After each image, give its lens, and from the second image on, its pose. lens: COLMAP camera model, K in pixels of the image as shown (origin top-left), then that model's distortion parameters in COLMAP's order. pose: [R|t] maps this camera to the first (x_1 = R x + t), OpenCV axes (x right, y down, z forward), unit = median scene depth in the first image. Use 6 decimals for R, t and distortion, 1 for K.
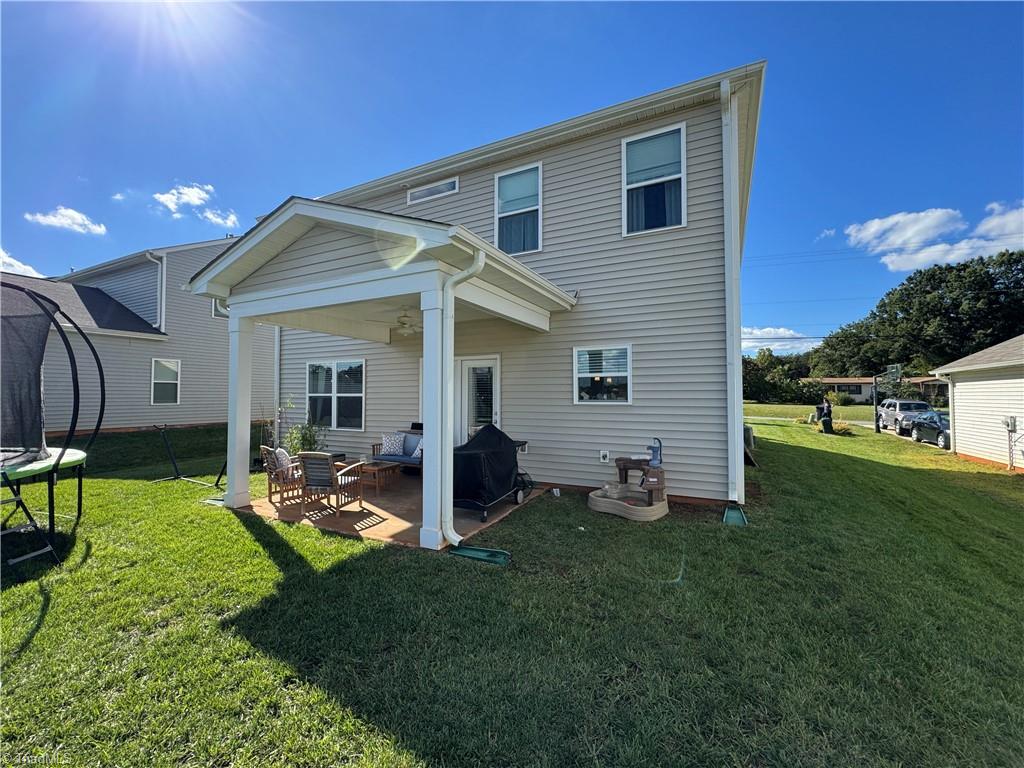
lens RADIAL K [[423.3, 0, 513.2], [0, 423.3, 383.6], [0, 0, 1]] dist [-0.000440, 0.000792]
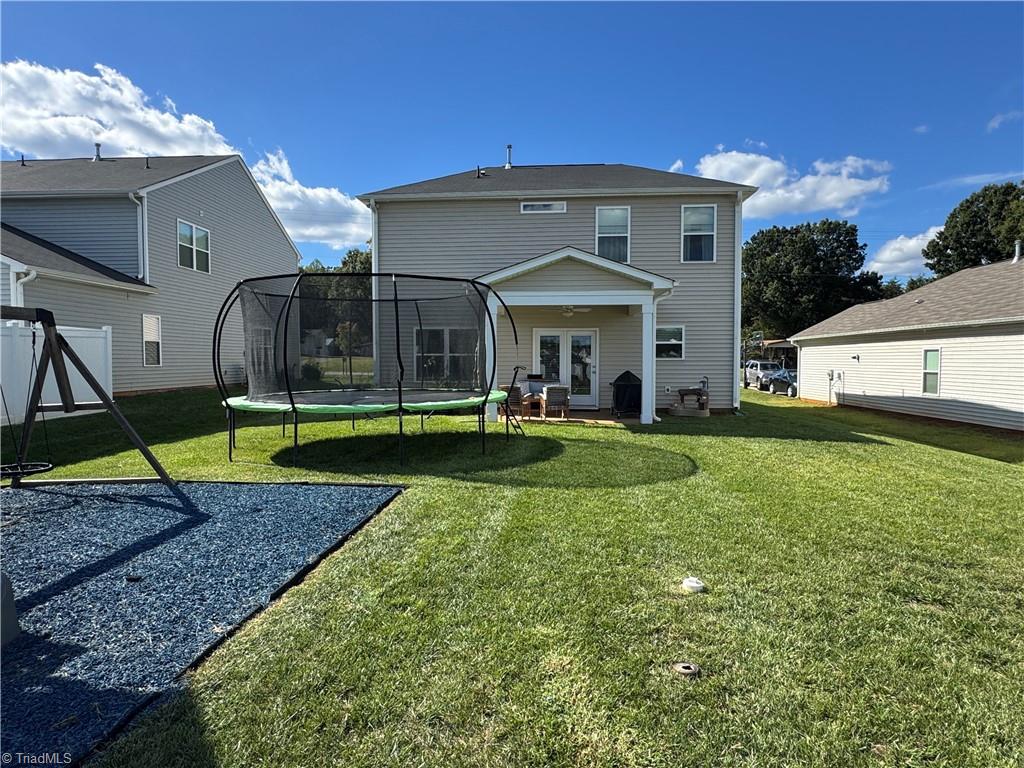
lens RADIAL K [[609.2, 0, 515.1], [0, 609.2, 389.0], [0, 0, 1]] dist [-0.003104, -0.003737]
pose [[0.920612, -0.019390, 0.389997, -0.579784], [-0.010430, 0.997189, 0.074199, -0.004340], [-0.390340, -0.072376, 0.917822, -0.454872]]
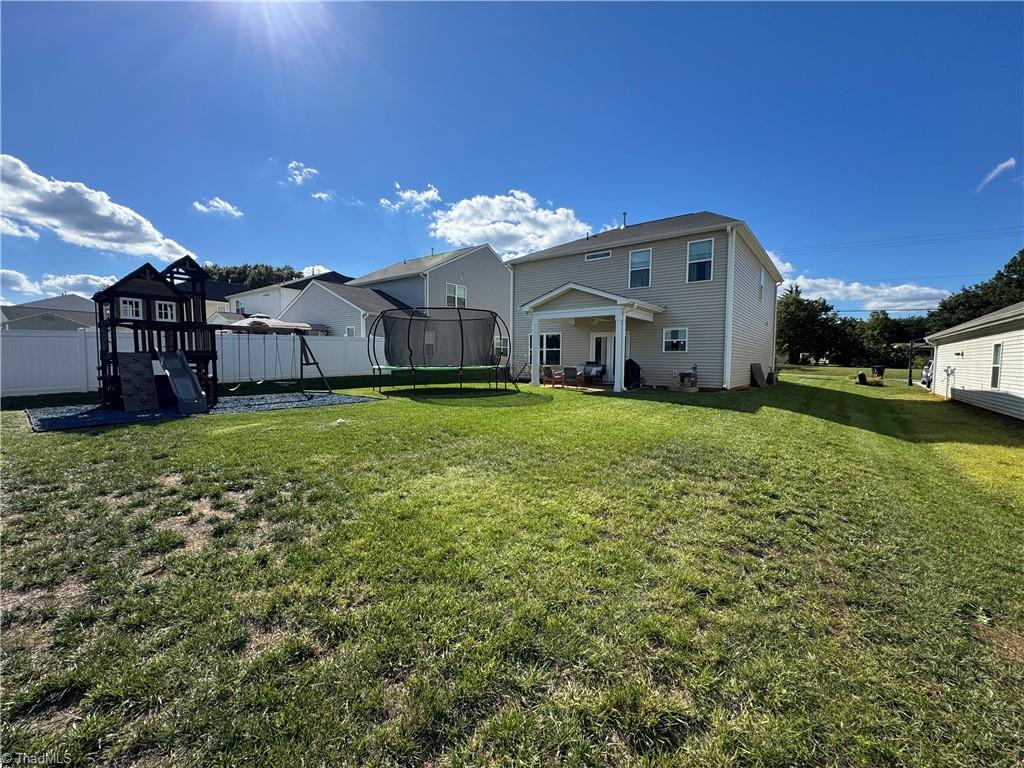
lens RADIAL K [[423.3, 0, 510.8], [0, 423.3, 380.0], [0, 0, 1]] dist [-0.000440, 0.000792]
pose [[0.980952, 0.020048, -0.193216, -0.107276], [-0.005335, 0.997066, 0.076365, 0.011426], [0.194179, -0.073879, 0.978180, -0.697619]]
